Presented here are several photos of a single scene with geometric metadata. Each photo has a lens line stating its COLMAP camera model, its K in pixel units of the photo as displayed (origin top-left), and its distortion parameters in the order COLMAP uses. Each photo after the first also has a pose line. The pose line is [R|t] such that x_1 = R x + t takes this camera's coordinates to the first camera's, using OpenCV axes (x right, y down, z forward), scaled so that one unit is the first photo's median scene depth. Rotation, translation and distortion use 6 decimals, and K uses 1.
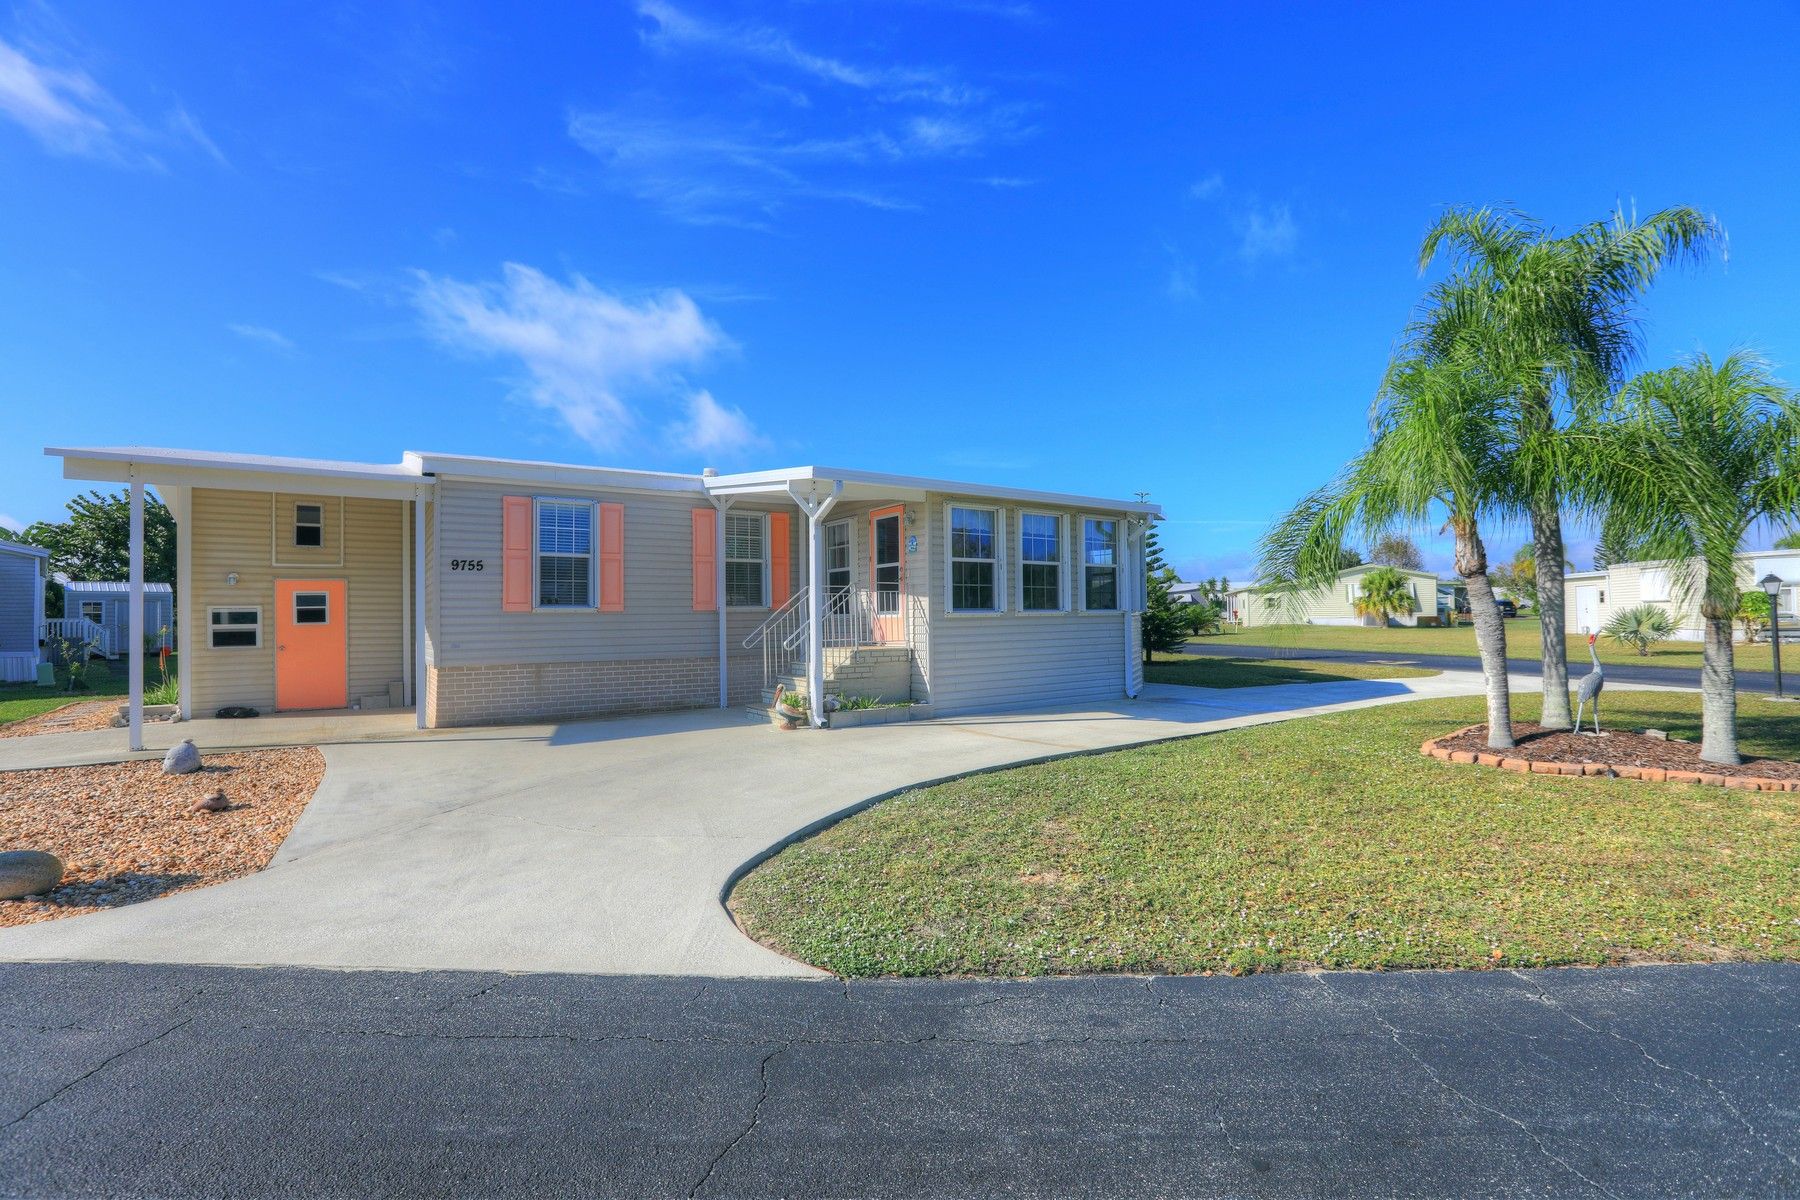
lens RADIAL K [[814.0, 0, 897.6], [0, 814.0, 601.1], [0, 0, 1]] dist [-0.049117, 0.016771]
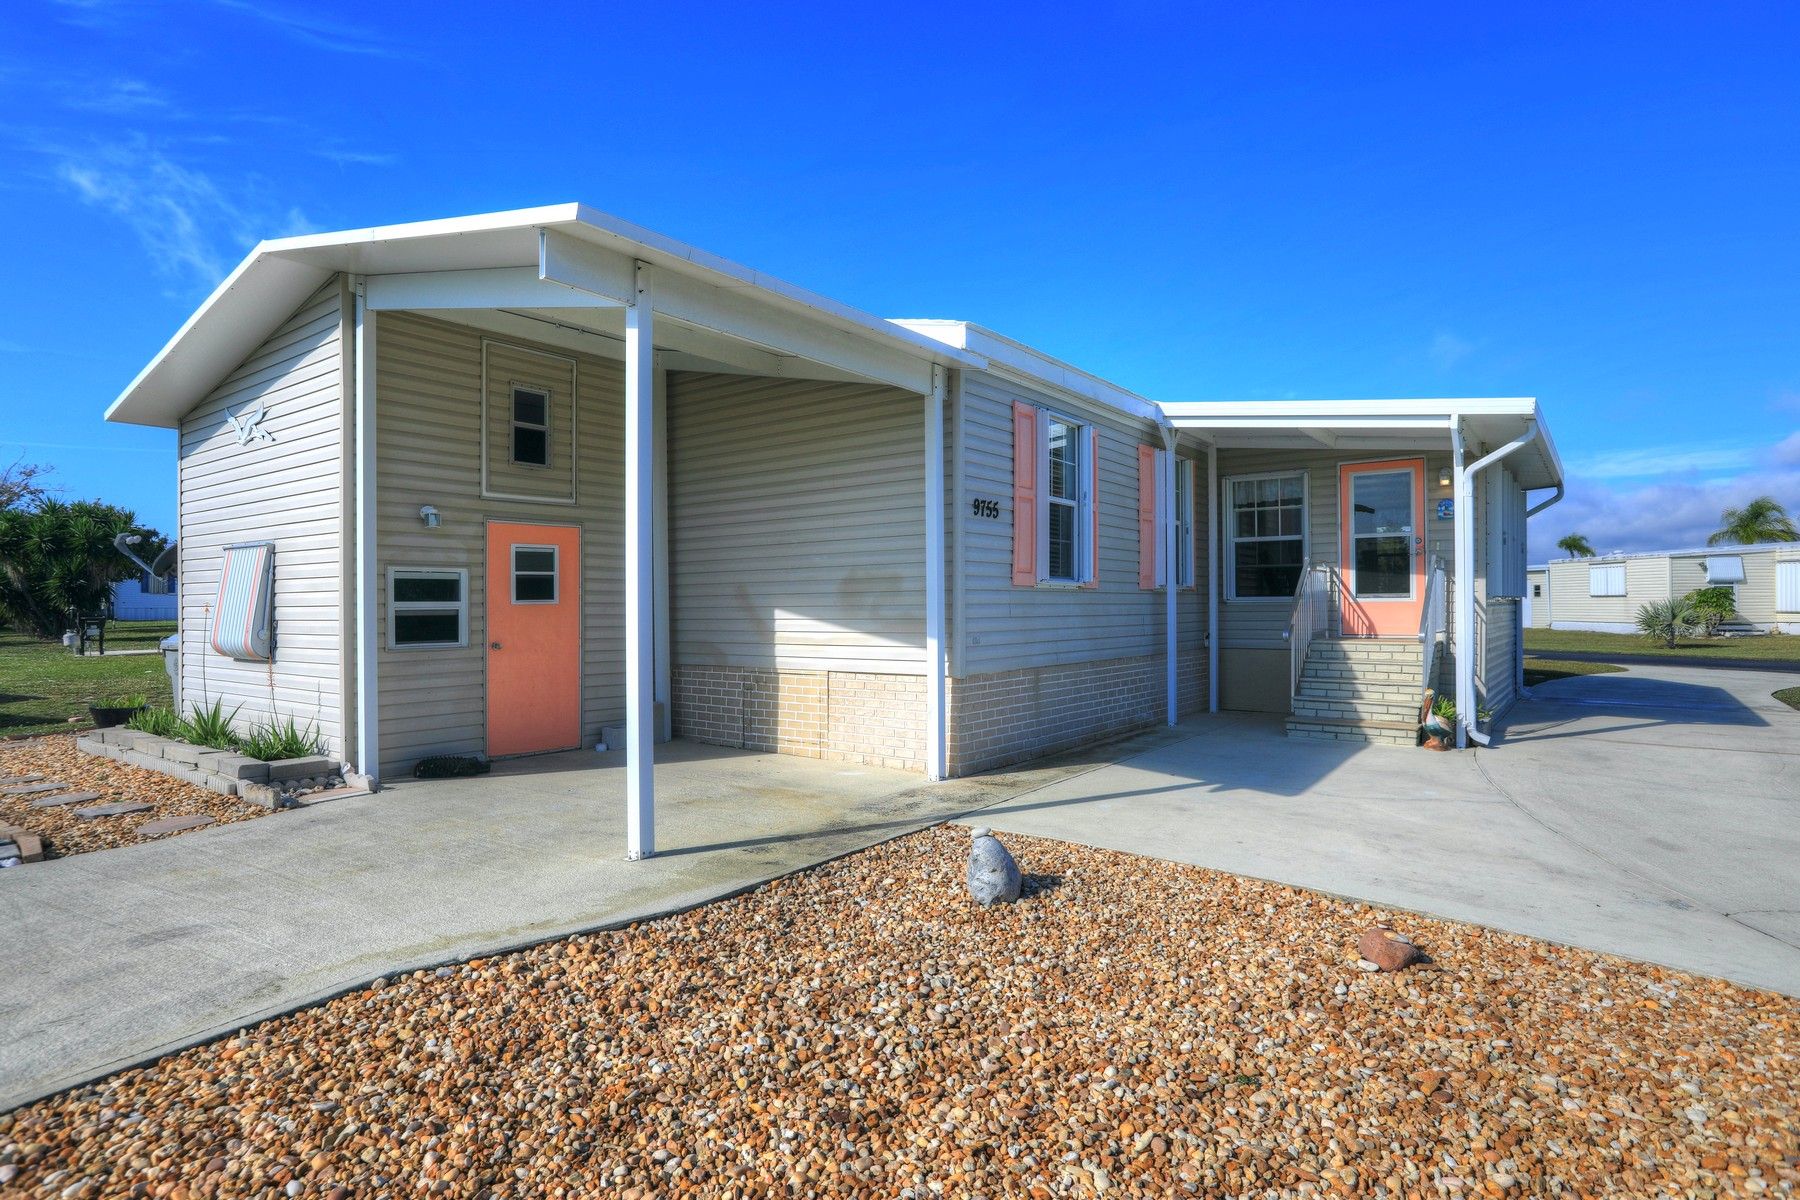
lens RADIAL K [[1000.2, 0, 898.4], [0, 1000.2, 599.9], [0, 0, 1]] dist [-0.033300, 0.025379]
pose [[0.941665, 0.011698, 0.336347, -0.749172], [-0.016111, 0.999817, 0.010331, 0.015764], [-0.336165, -0.015147, 0.941681, 0.256667]]
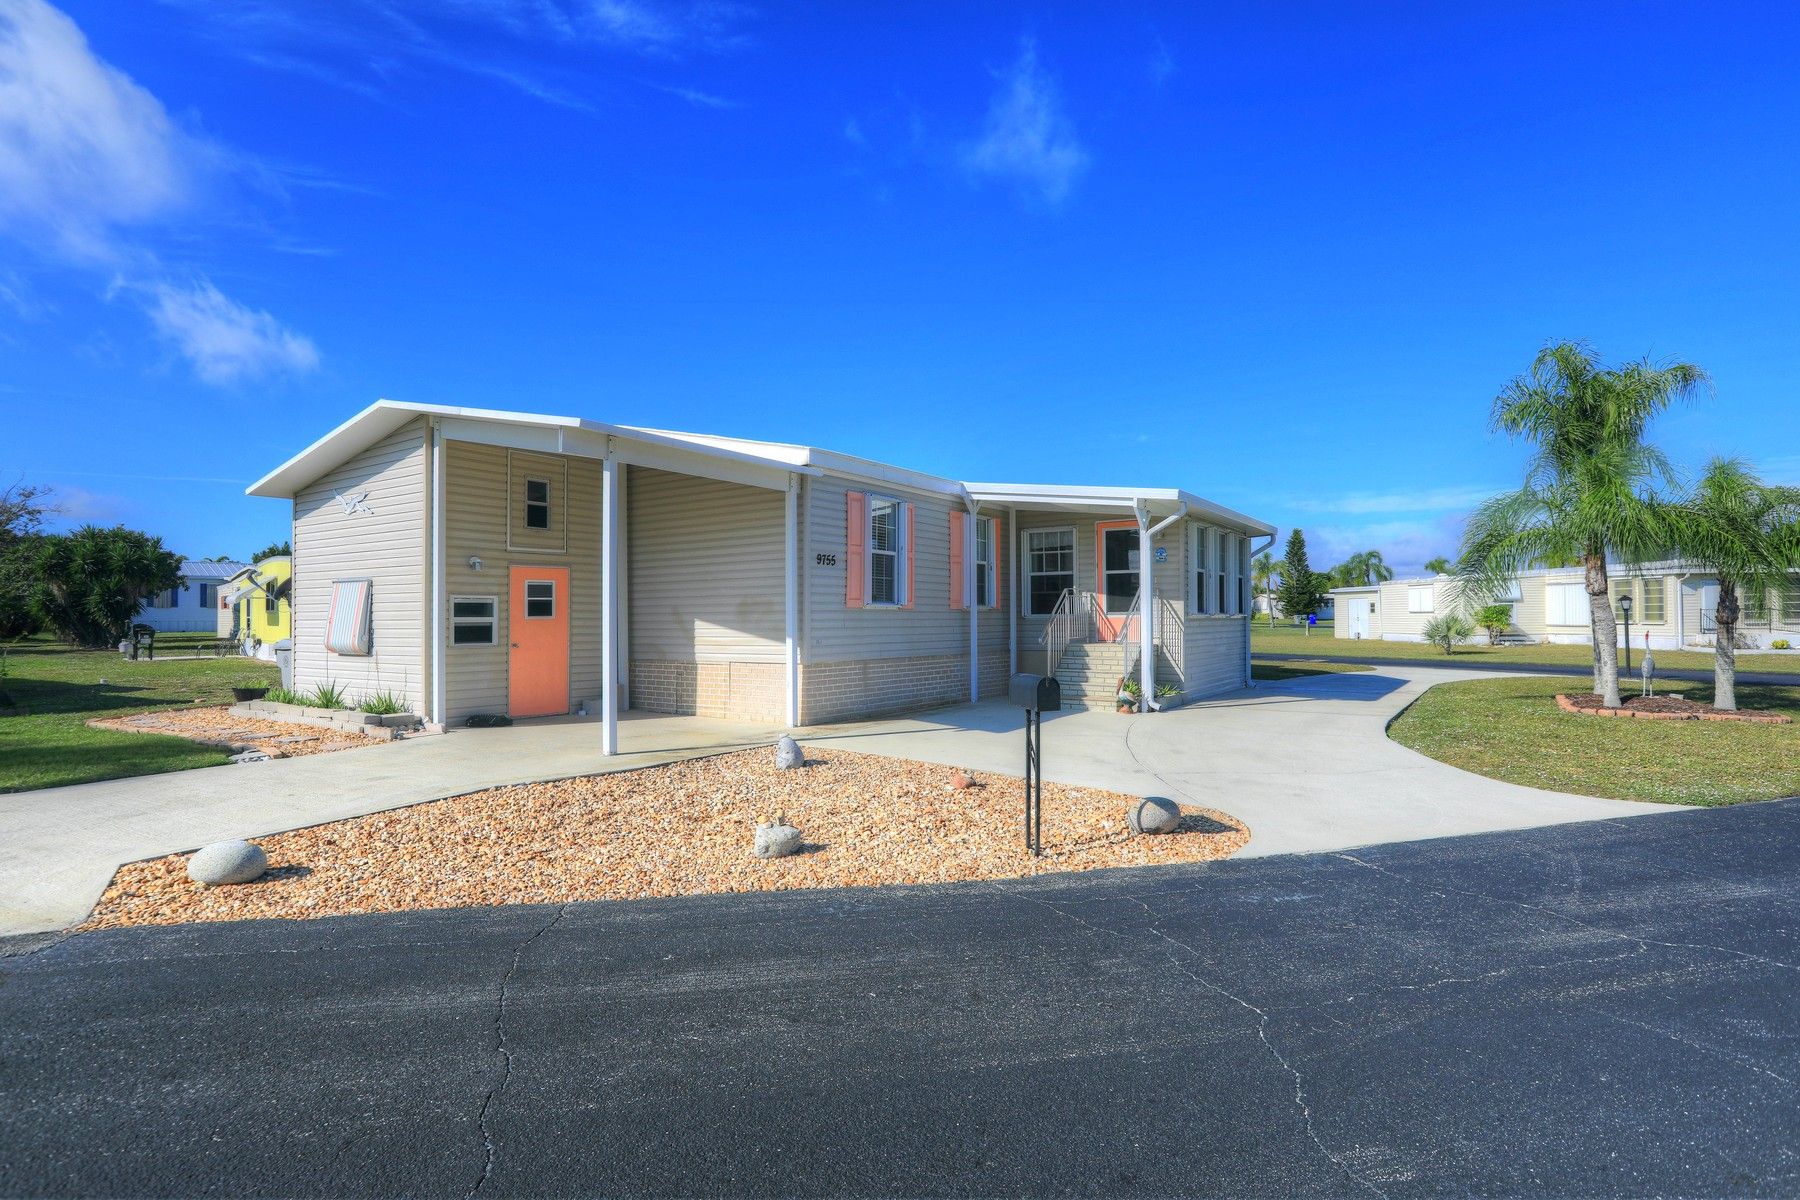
lens RADIAL K [[980.5, 0, 900.0], [0, 980.5, 600.0], [0, 0, 1]] dist [-0.028095, 0.001727]
pose [[0.927102, 0.018278, 0.374363, -0.790005], [-0.017751, 0.999831, -0.004856, 0.007610], [-0.374388, -0.002143, 0.927270, -0.138090]]
